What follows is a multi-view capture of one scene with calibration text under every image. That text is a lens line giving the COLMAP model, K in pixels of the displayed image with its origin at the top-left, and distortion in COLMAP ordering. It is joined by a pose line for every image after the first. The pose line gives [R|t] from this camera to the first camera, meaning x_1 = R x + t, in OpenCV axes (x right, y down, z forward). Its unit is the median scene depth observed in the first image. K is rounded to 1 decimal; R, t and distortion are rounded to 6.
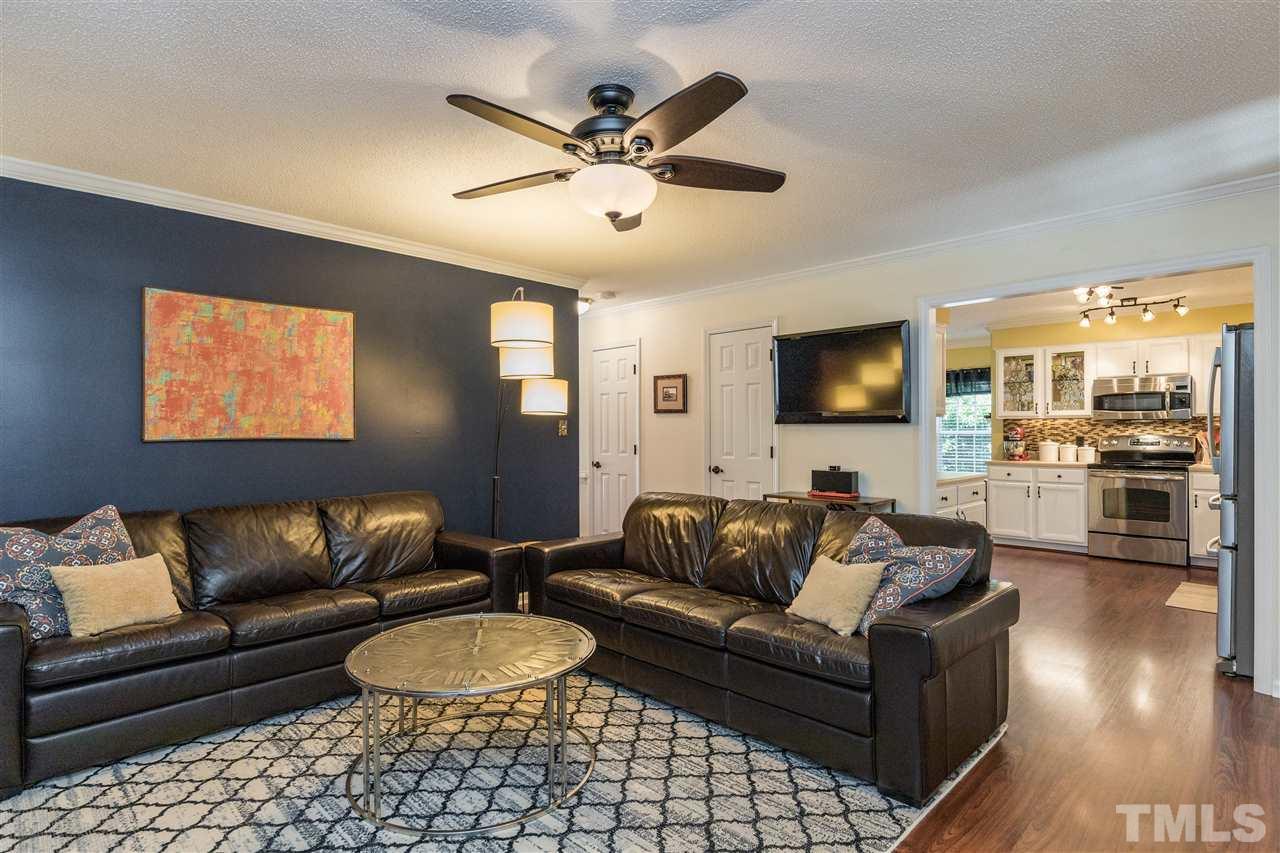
lens RADIAL K [[640.0, 0, 637.5], [0, 640.0, 428.9], [0, 0, 1]] dist [0.000909, 0.000008]
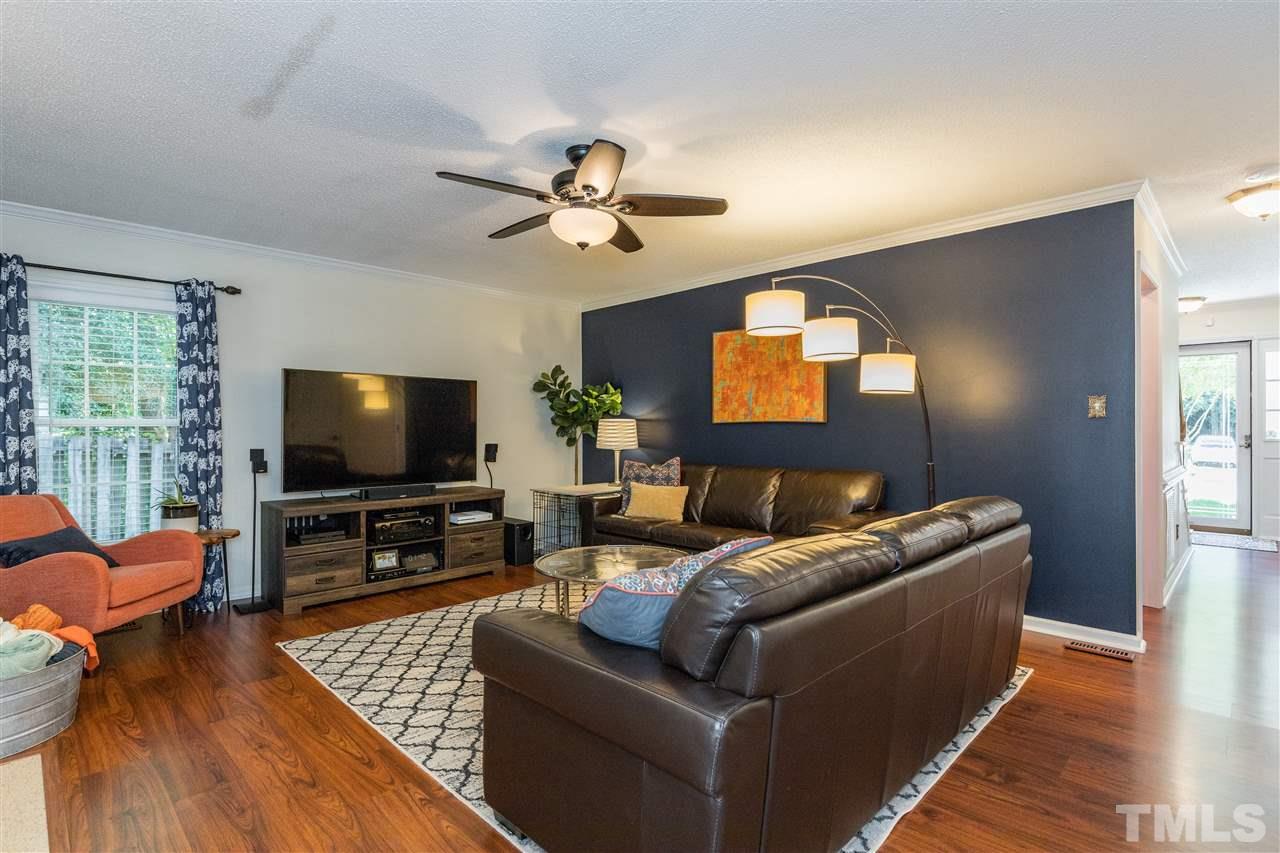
lens RADIAL K [[612.2, 0, 639.2], [0, 612.2, 427.2], [0, 0, 1]] dist [0.004212, 0.000347]
pose [[0.014742, 0.001061, -0.999891, 0.787075], [0.010039, 0.999949, 0.001209, 0.022979], [0.999841, -0.010056, 0.014730, 0.715203]]
